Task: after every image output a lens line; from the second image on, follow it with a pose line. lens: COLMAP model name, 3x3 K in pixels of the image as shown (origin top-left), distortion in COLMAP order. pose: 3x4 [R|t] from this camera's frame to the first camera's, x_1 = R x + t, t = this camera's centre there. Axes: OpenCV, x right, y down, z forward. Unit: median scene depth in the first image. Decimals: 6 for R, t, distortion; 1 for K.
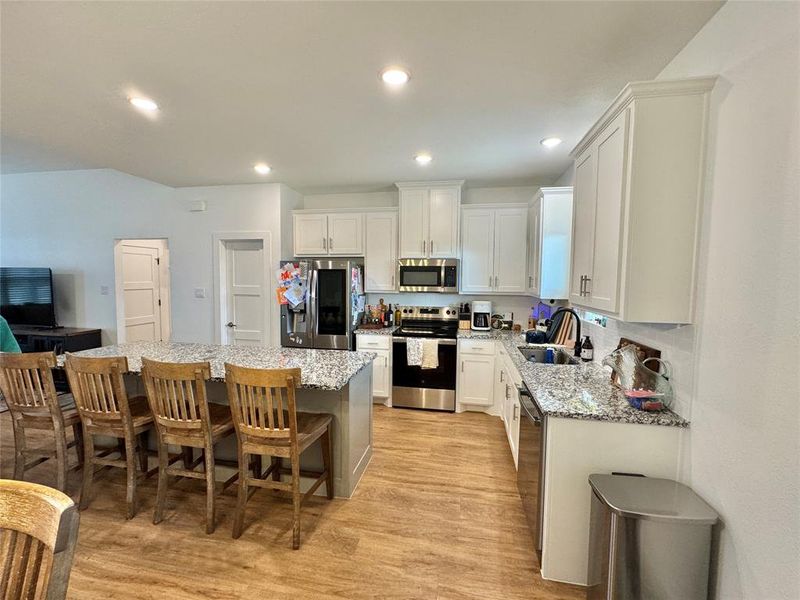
lens RADIAL K [[340.1, 0, 400.0], [0, 340.1, 300.4], [0, 0, 1]] dist [0.001488, 0.000198]
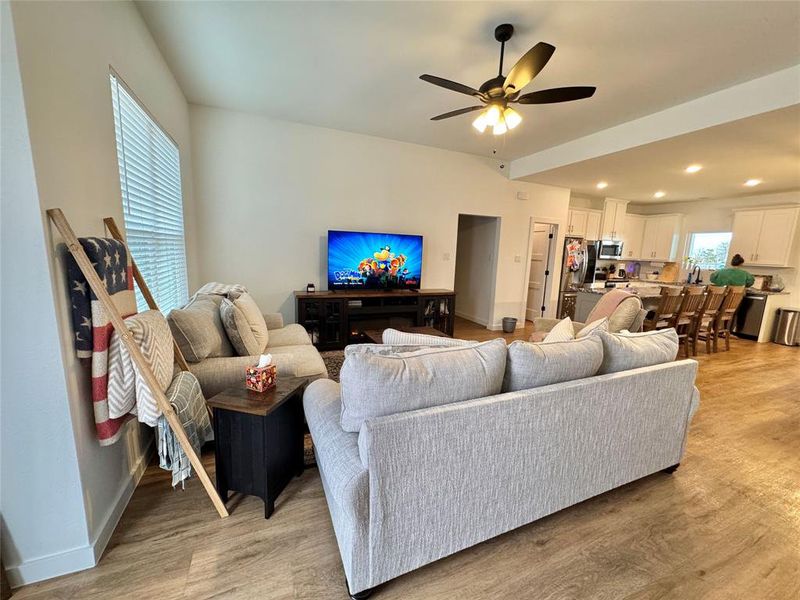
lens RADIAL K [[319.0, 0, 400.9], [0, 319.0, 300.2], [0, 0, 1]] dist [-0.000494, 0.000391]
pose [[0.828202, -0.069197, 0.556141, -1.875018], [0.010102, 0.994030, 0.108637, -0.000129], [-0.560338, -0.084355, 0.823957, 0.179262]]
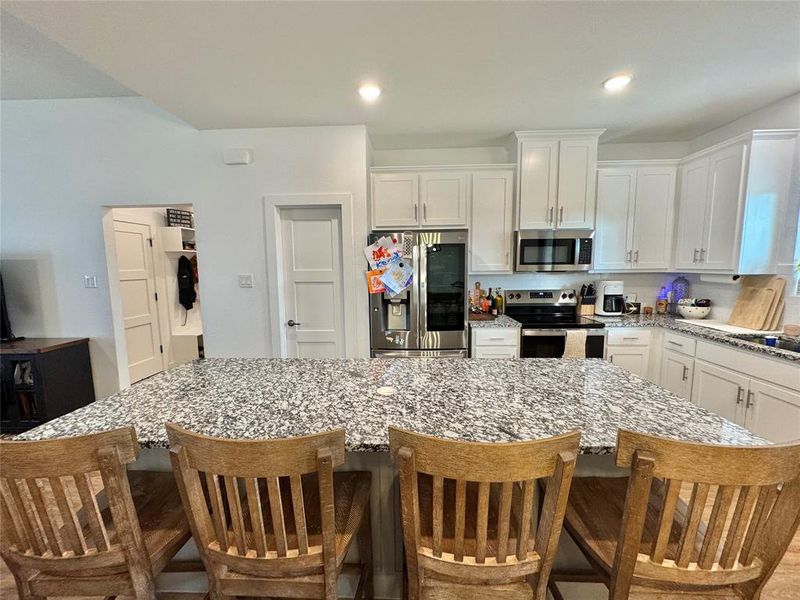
lens RADIAL K [[319.0, 0, 400.6], [0, 319.0, 299.9], [0, 0, 1]] dist [-0.000494, 0.000391]
pose [[0.988164, -0.037990, 0.148621, -0.395348], [0.031323, 0.998406, 0.046950, -0.004313], [-0.150168, -0.041739, 0.987779, 0.306122]]
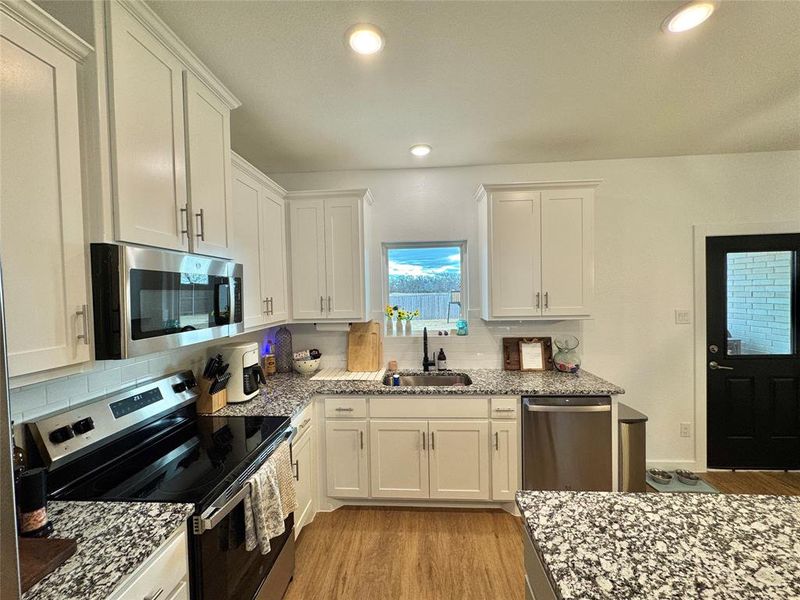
lens RADIAL K [[319.0, 0, 401.0], [0, 319.0, 300.5], [0, 0, 1]] dist [-0.000494, 0.000391]
pose [[-0.129150, -0.032132, 0.991104, -0.293383], [0.084583, 0.995475, 0.043296, -0.068725], [-0.988011, 0.089423, -0.125847, 0.822945]]
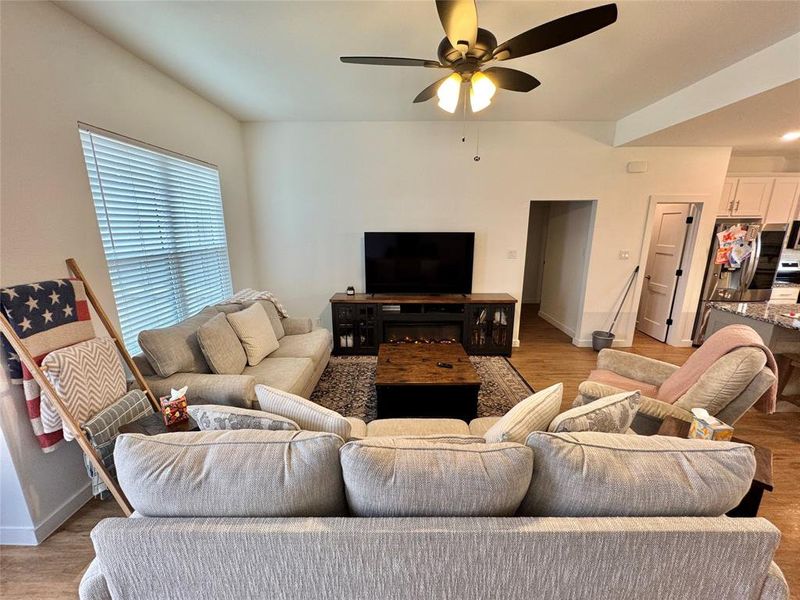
lens RADIAL K [[319.0, 0, 402.2], [0, 319.0, 300.1], [0, 0, 1]] dist [-0.000494, 0.000391]
pose [[0.982717, -0.053640, 0.177170, -1.552784], [0.023715, 0.985691, 0.166888, -0.069880], [-0.183586, -0.159802, 0.969927, 0.164148]]
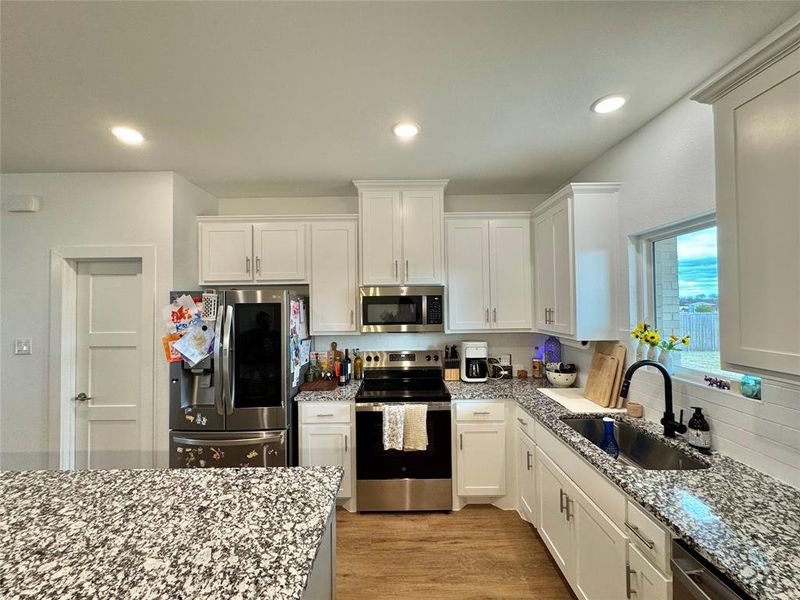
lens RADIAL K [[319.0, 0, 400.5], [0, 319.0, 299.8], [0, 0, 1]] dist [-0.000494, 0.000391]
pose [[0.981379, -0.018771, 0.191162, -0.049219], [0.034553, 0.996231, -0.079560, -0.039823], [-0.188948, 0.084684, 0.978329, 0.348138]]
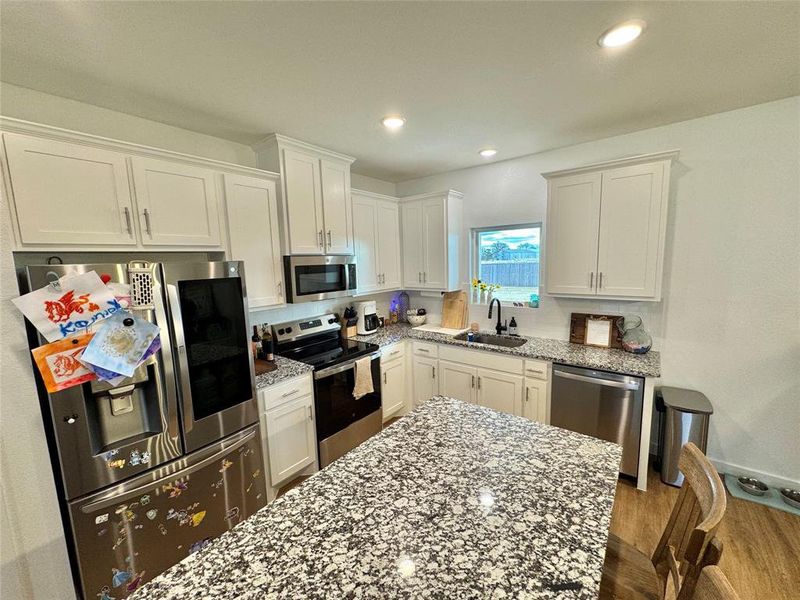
lens RADIAL K [[319.0, 0, 400.6], [0, 319.0, 300.7], [0, 0, 1]] dist [-0.000494, 0.000391]
pose [[0.459805, -0.135730, 0.877585, -0.464961], [0.092072, 0.990211, 0.104908, -0.081586], [-0.883234, 0.032564, 0.467801, 0.534031]]
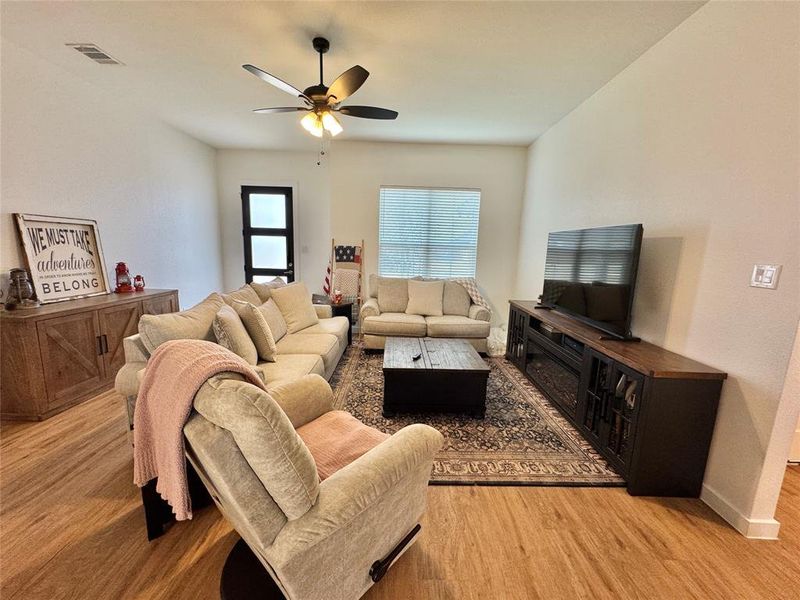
lens RADIAL K [[319.0, 0, 402.0], [0, 319.0, 301.7], [0, 0, 1]] dist [-0.000494, 0.000391]
pose [[0.189163, 0.159773, -0.968860, -0.694312], [-0.094400, 0.985063, 0.144014, -0.019166], [0.977398, 0.064219, 0.201420, 0.633362]]
